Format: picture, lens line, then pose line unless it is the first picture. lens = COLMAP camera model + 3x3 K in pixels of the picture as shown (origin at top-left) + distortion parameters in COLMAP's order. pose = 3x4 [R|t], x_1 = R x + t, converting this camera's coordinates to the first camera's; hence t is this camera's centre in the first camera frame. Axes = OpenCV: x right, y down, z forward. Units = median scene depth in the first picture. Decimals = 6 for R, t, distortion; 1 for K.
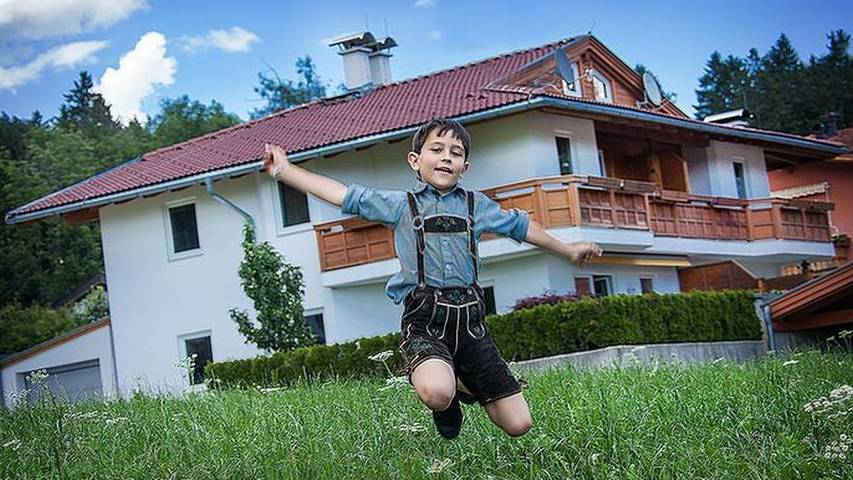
lens RADIAL K [[1935.3, 0, 426.5], [0, 1935.3, 240.0], [0, 0, 1]] dist [0.124648, 0.512277]
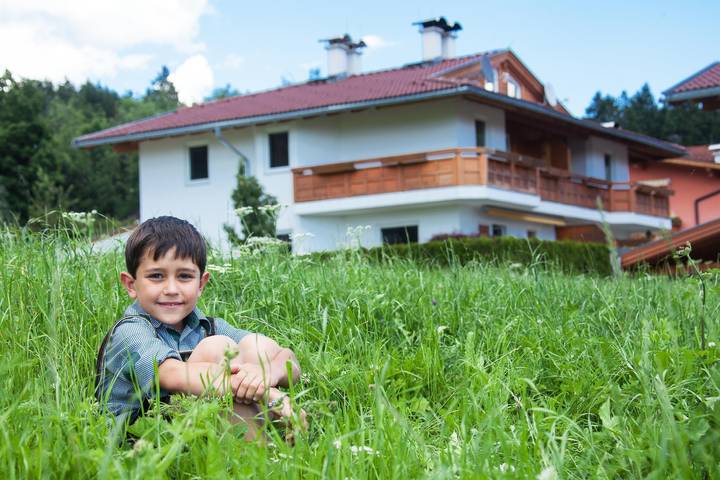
lens RADIAL K [[1284.5, 0, 360.0], [0, 1284.5, 240.0], [0, 0, 1]] dist [0.034991, 0.009903]
pose [[0.995082, 0.096113, -0.023973, 0.015732], [-0.095521, 0.995120, 0.024727, 0.015248], [0.026233, -0.022316, 0.999407, 0.097861]]
